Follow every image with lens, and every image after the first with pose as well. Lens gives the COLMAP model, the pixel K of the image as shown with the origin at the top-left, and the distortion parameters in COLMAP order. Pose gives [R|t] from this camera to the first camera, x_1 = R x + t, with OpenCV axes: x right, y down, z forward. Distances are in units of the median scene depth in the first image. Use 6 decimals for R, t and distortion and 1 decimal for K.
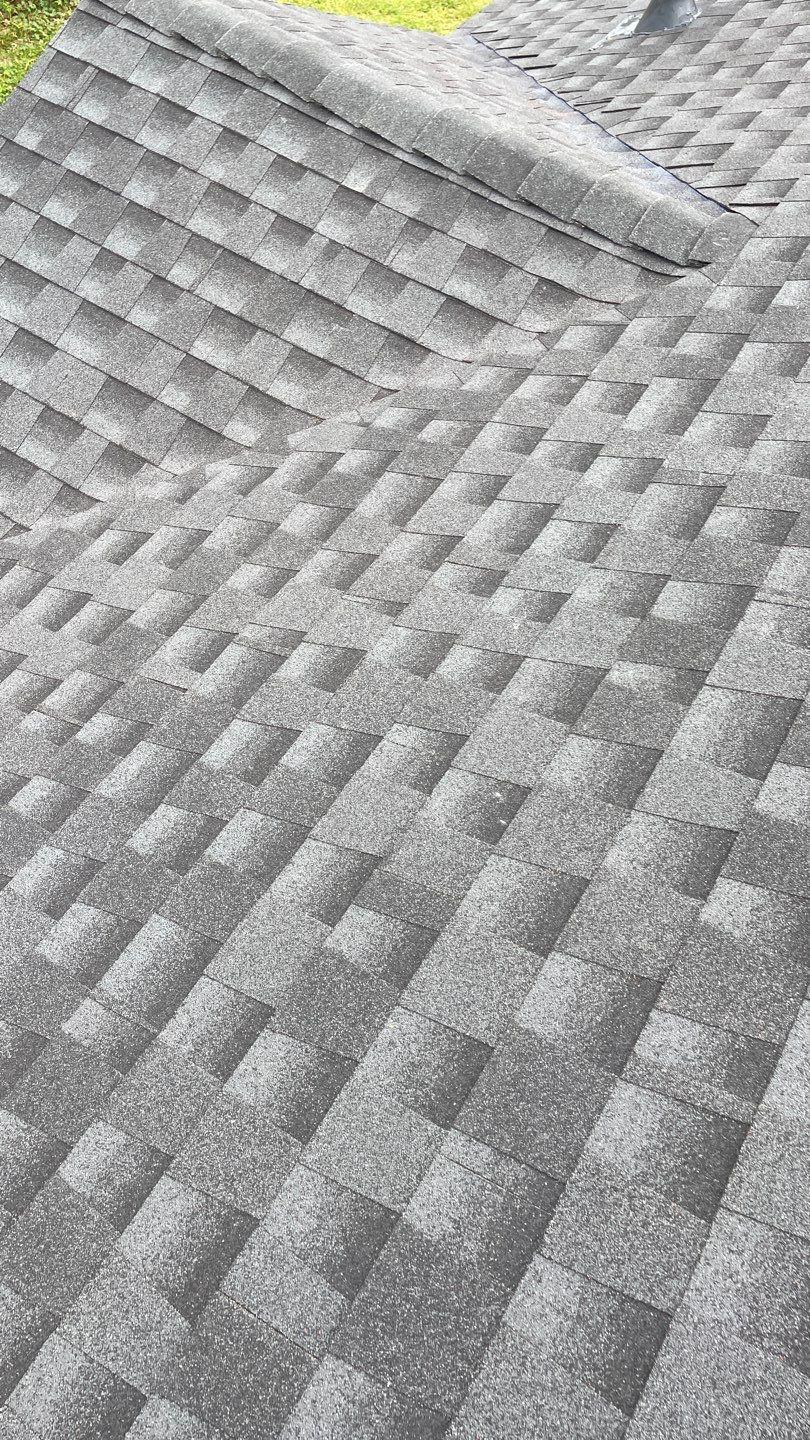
lens RADIAL K [[1074.9, 0, 373.2], [0, 1074.9, 715.1], [0, 0, 1]] dist [0.037434, -0.082690]
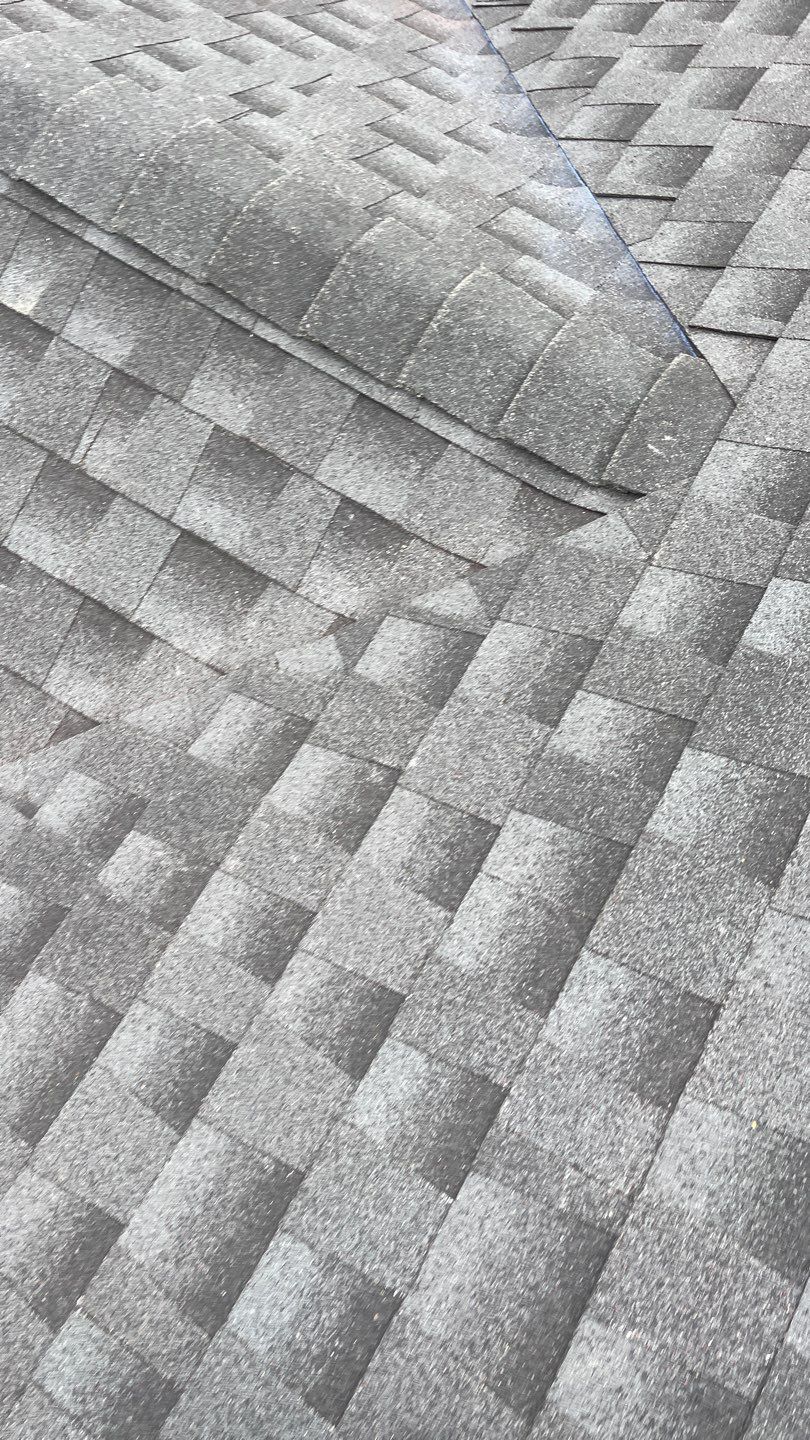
lens RADIAL K [[1082.0, 0, 405.0], [0, 1082.0, 720.0], [0, 0, 1]] dist [0.045763, -0.070938]
pose [[0.999434, -0.031105, 0.012804, 0.176570], [0.027916, 0.979371, 0.200130, -0.405468], [-0.018765, -0.199660, 0.979686, 0.427656]]
